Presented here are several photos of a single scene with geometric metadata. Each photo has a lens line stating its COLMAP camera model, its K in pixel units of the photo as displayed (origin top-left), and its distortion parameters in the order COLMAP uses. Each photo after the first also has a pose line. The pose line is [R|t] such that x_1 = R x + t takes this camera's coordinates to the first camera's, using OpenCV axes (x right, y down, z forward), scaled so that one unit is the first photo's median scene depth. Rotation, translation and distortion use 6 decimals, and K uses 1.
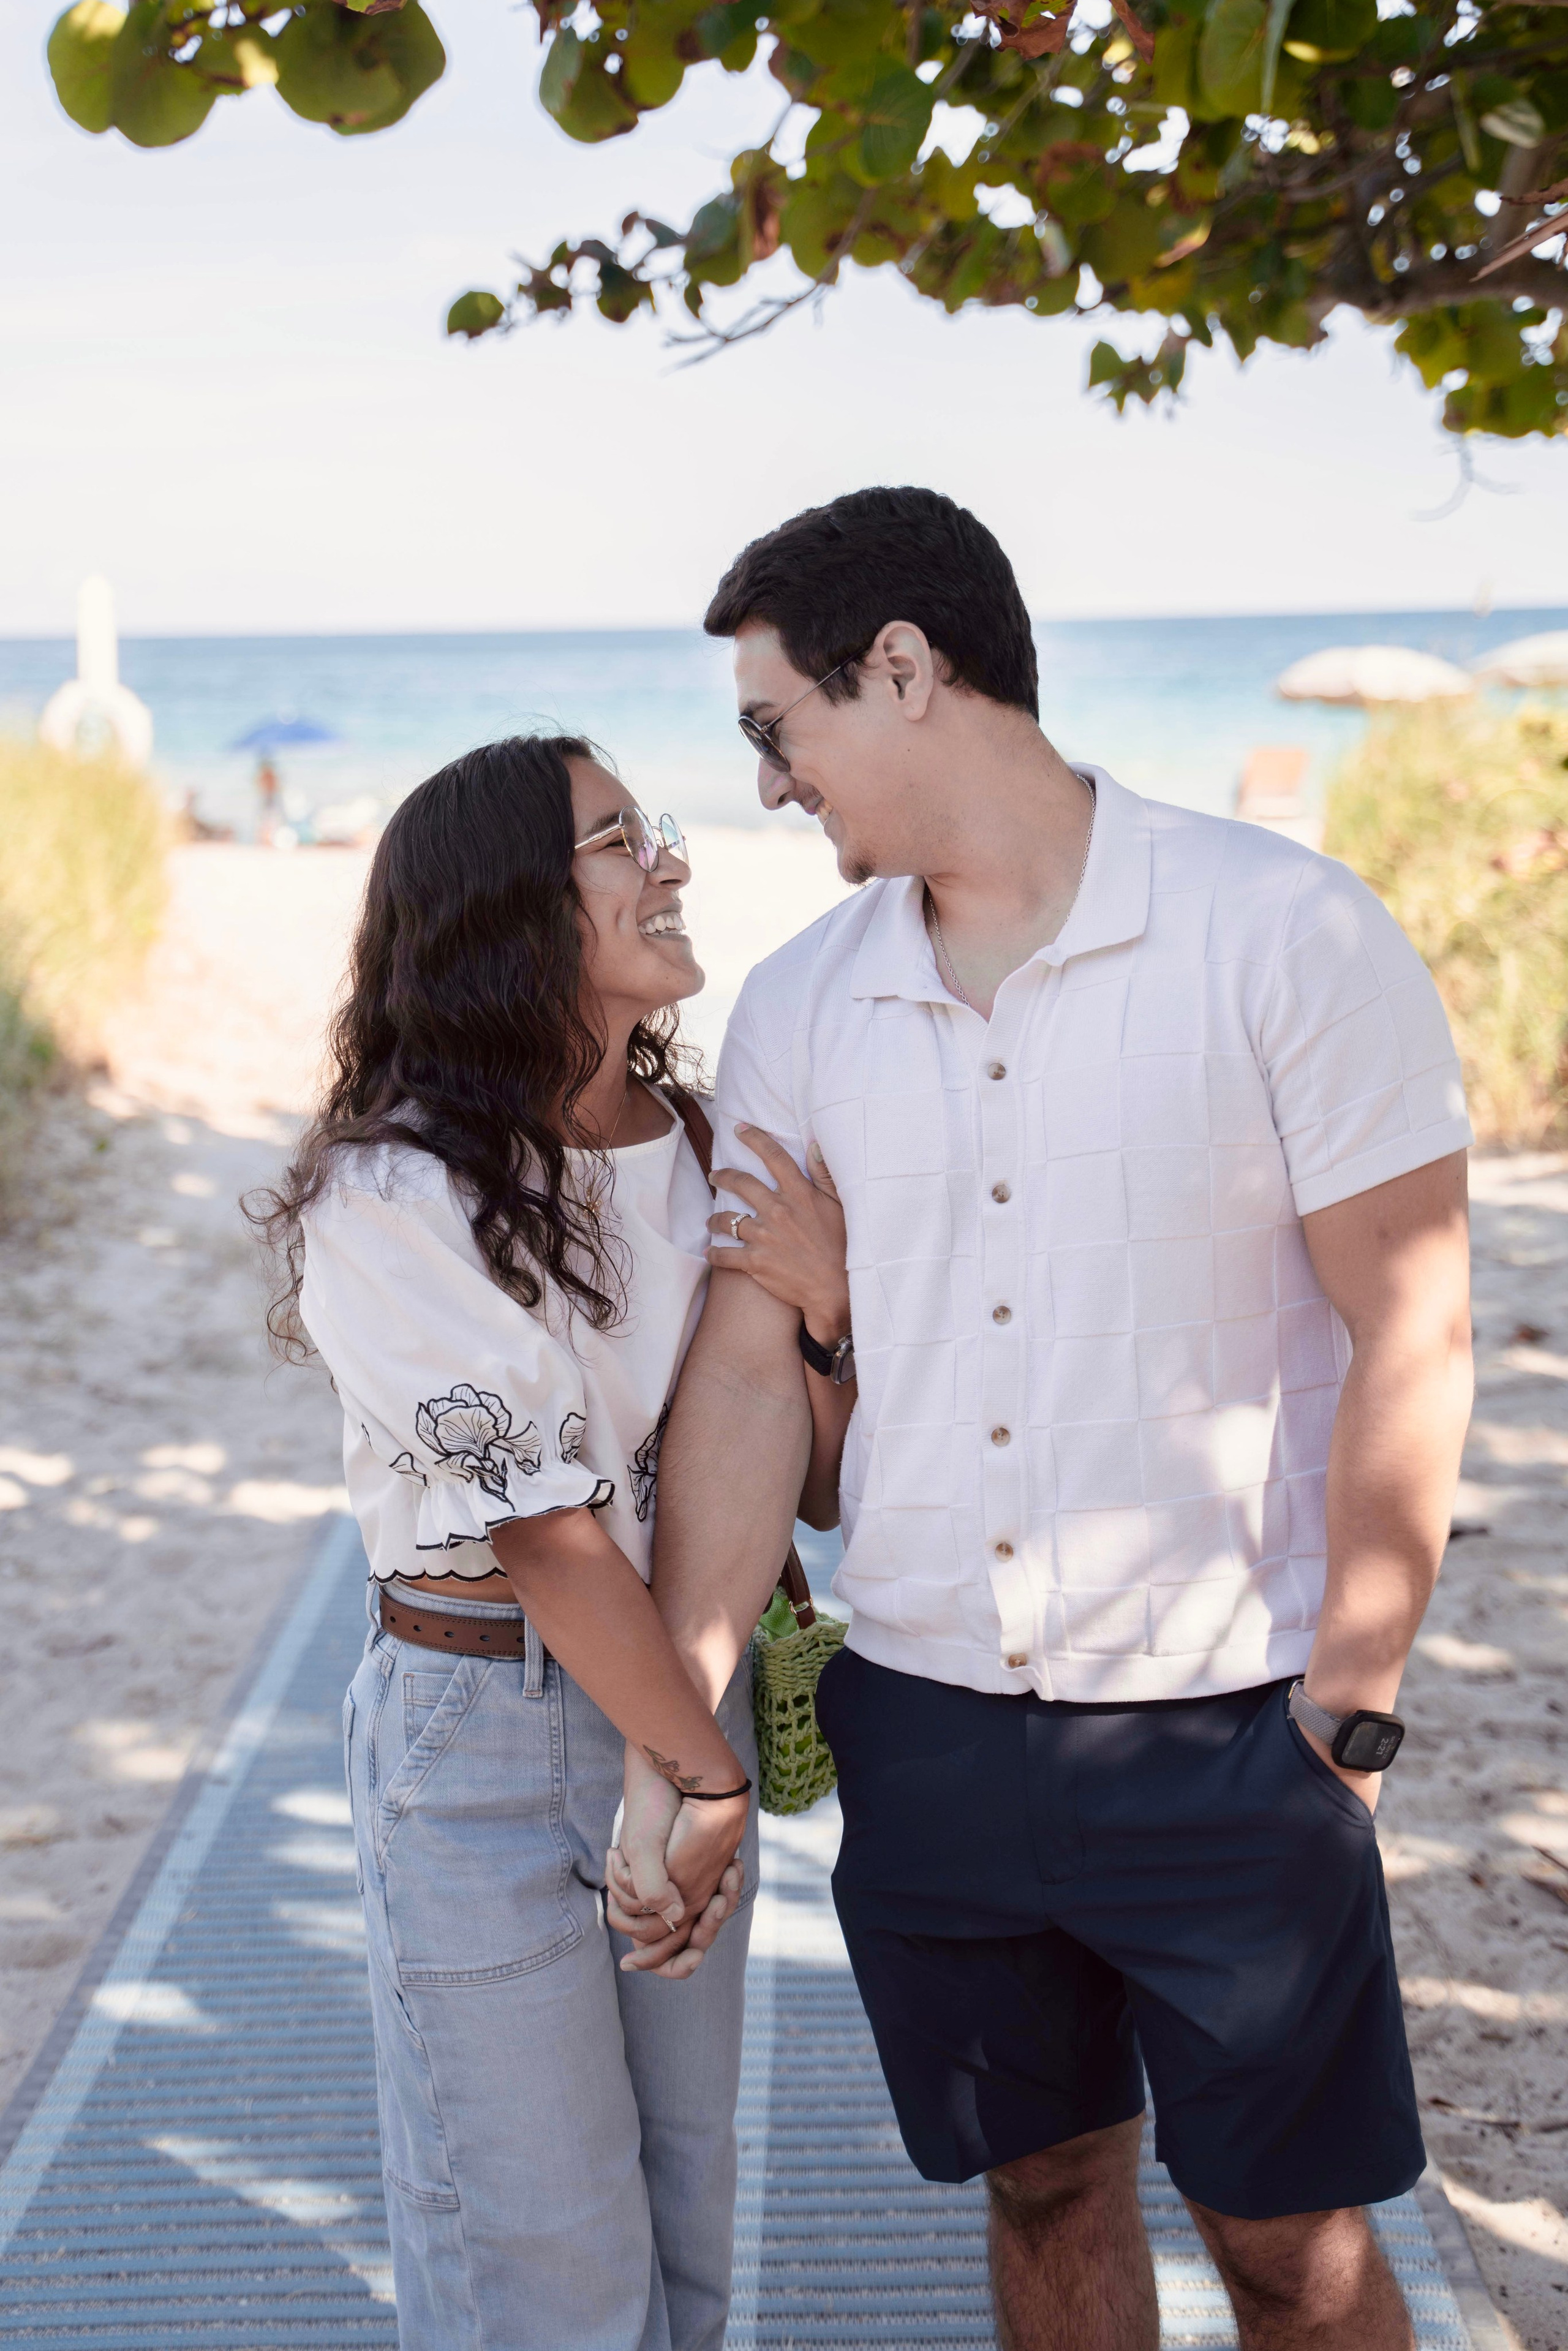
lens RADIAL K [[3439.1, 0, 728.5], [0, 3439.1, 1094.6], [0, 0, 1]] dist [0.035580, 0.000000]
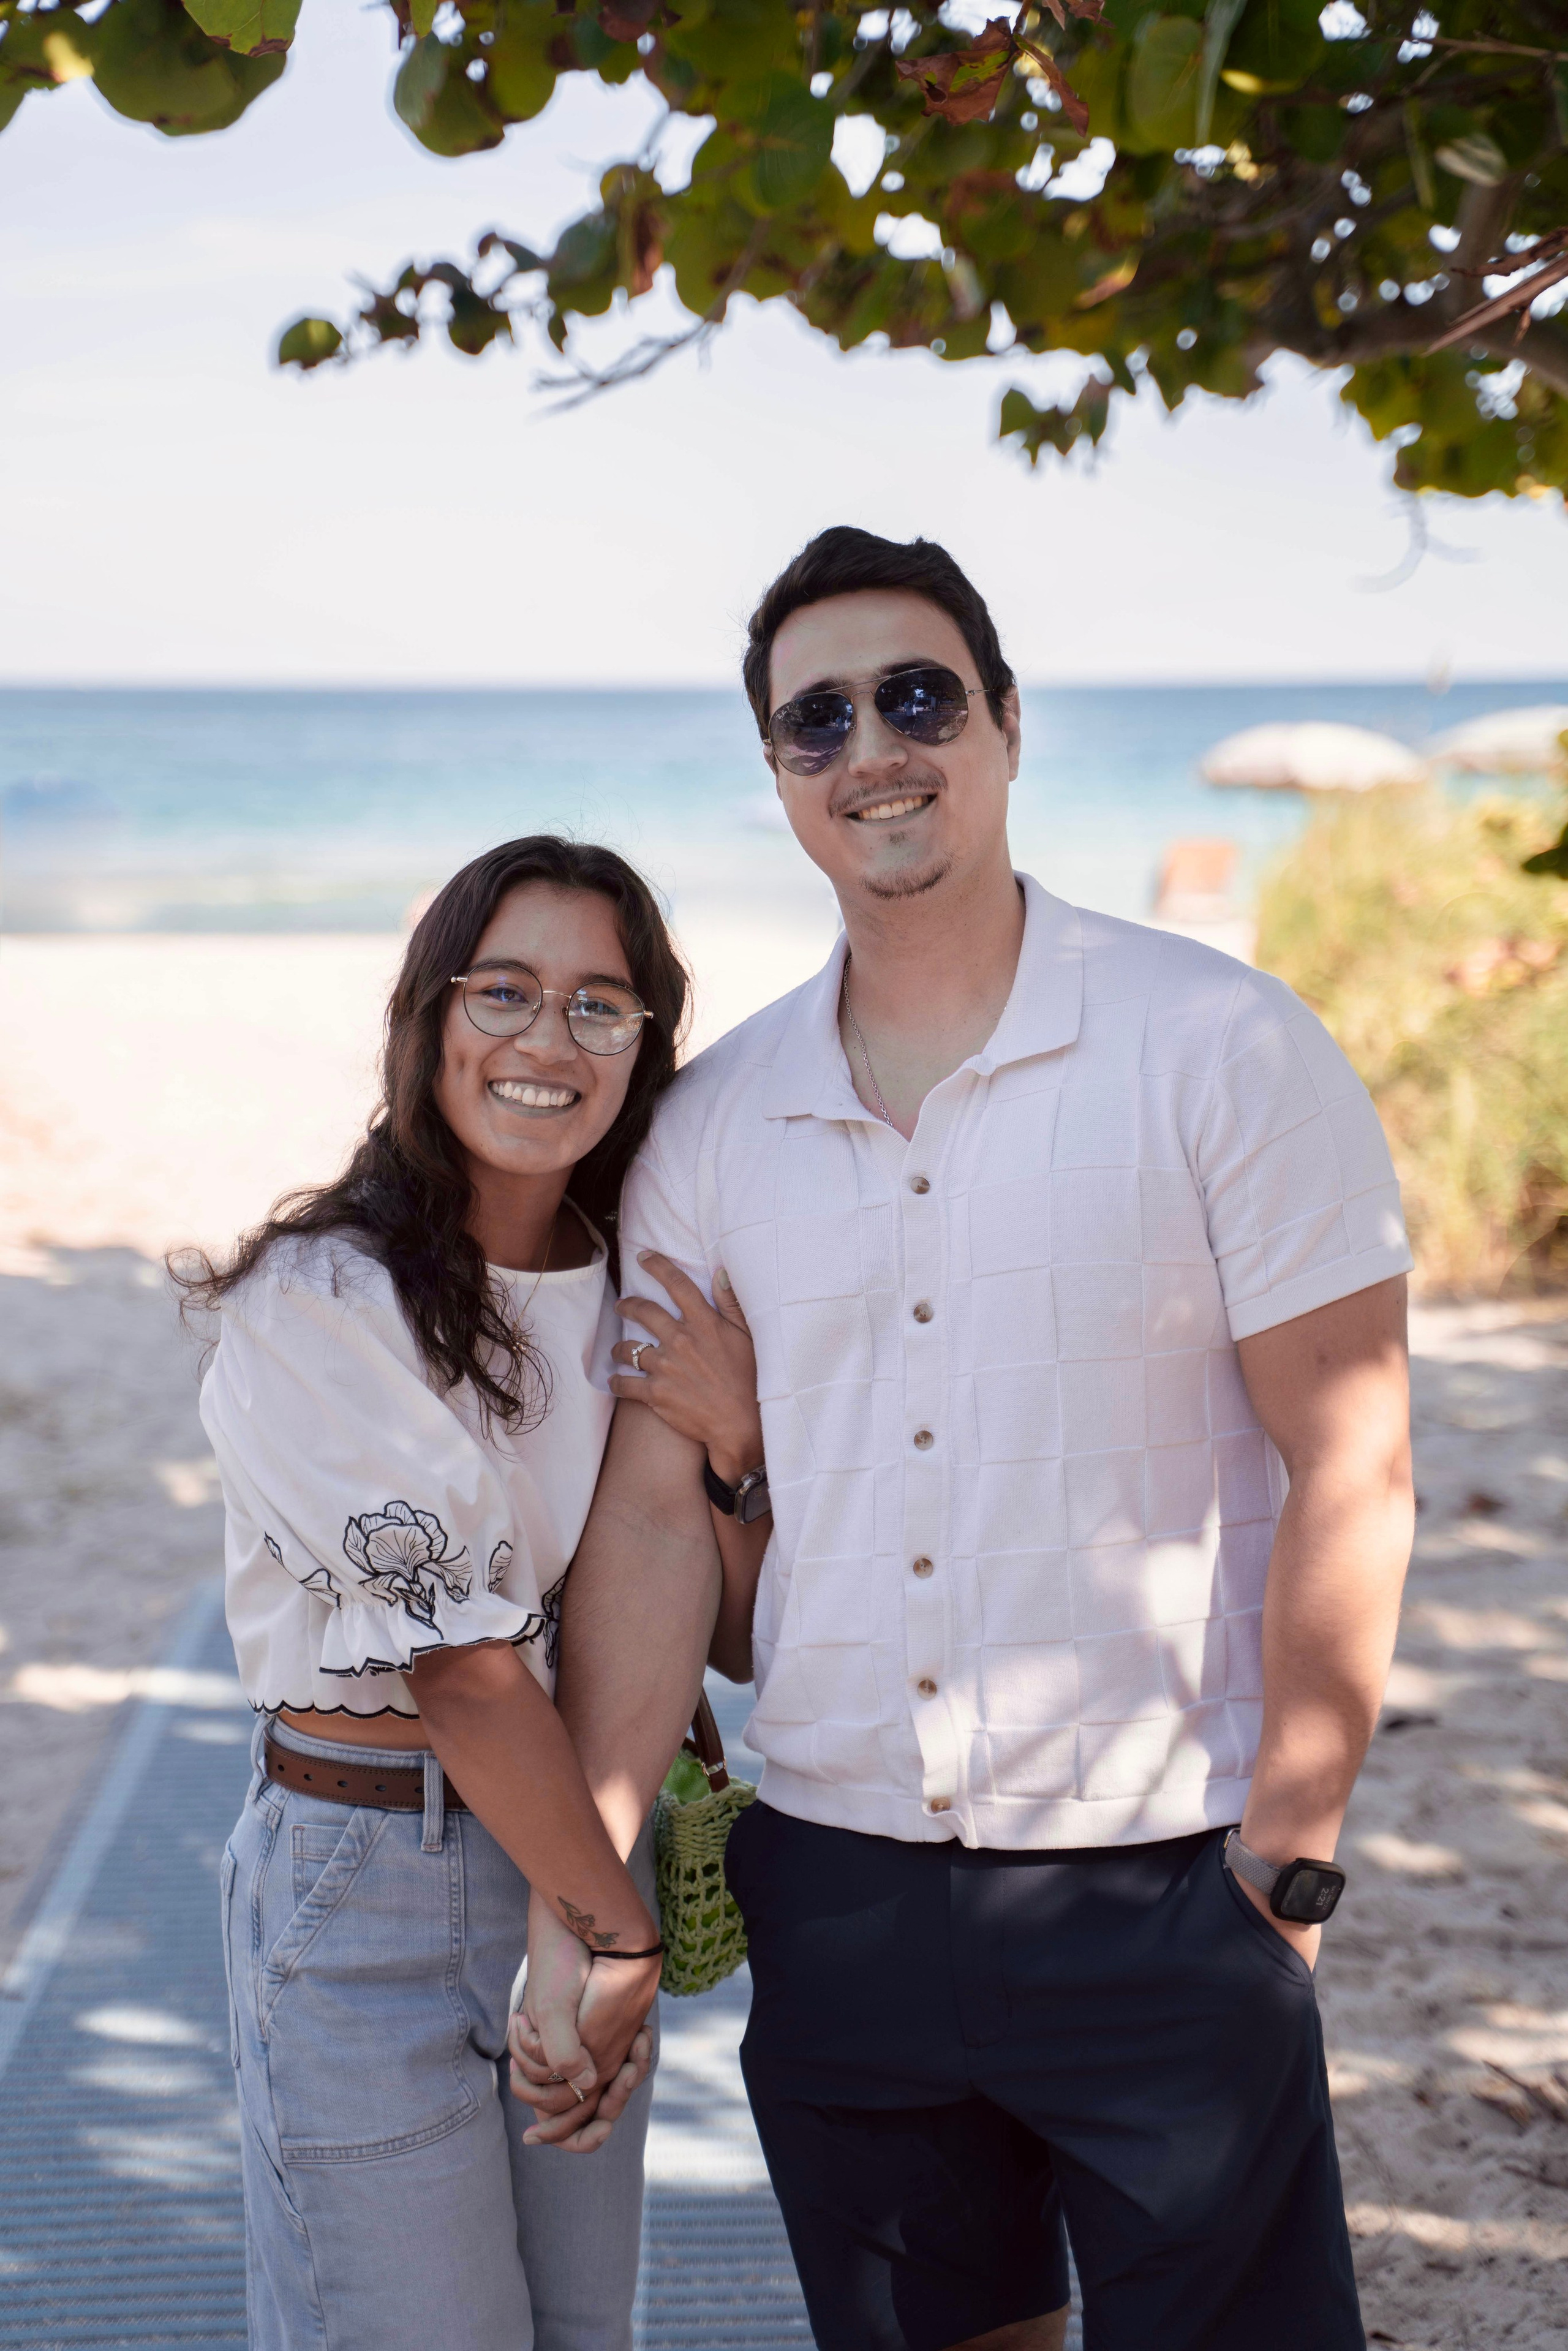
lens RADIAL K [[4023.6, 0, 774.8], [0, 4023.6, 1155.4], [0, 0, 1]] dist [0.140810, 0.000000]
pose [[0.998529, 0.009040, 0.053460, -0.010551], [-0.007985, 0.999770, -0.019915, 0.002510], [-0.053628, 0.019459, 0.998371, -0.053451]]
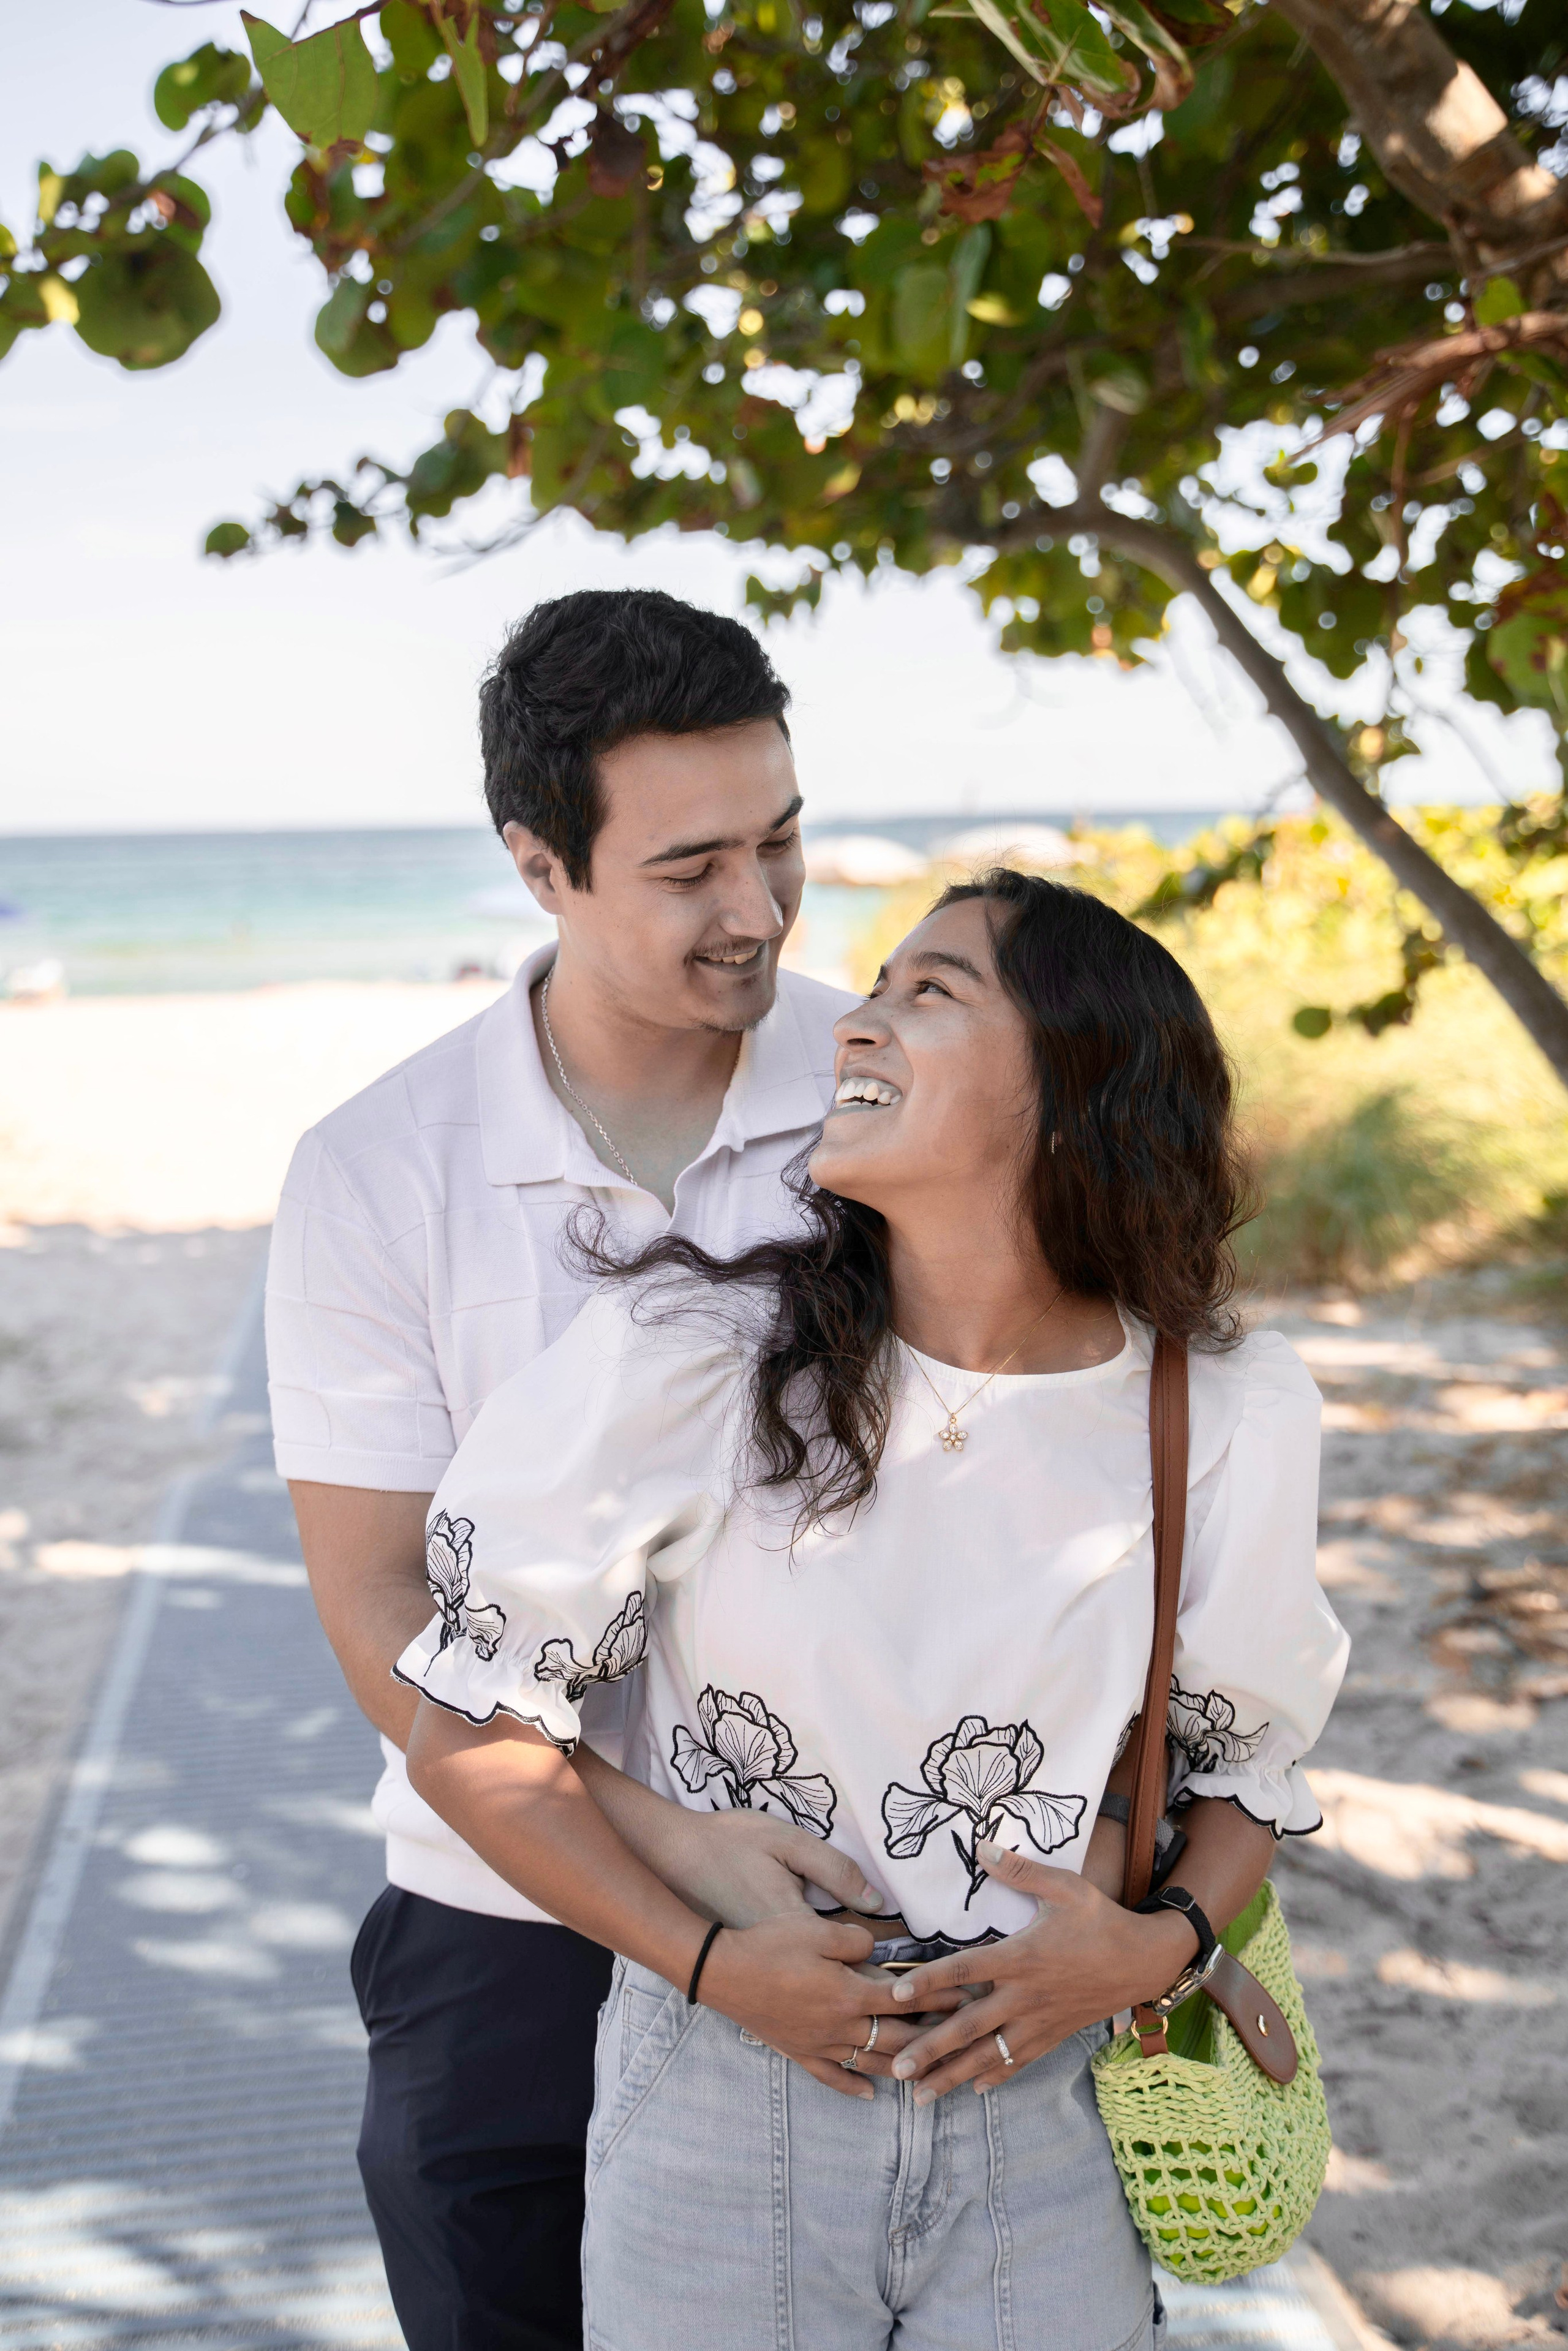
lens RADIAL K [[2654.6, 0, 790.7], [0, 2654.6, 1189.0], [0, 0, 1]] dist [-0.014934, 0.000000]
pose [[0.985437, -0.025196, 0.168162, -0.054933], [0.025178, 0.999680, 0.002243, -0.005621], [-0.168165, 0.002024, 0.985757, 0.111042]]
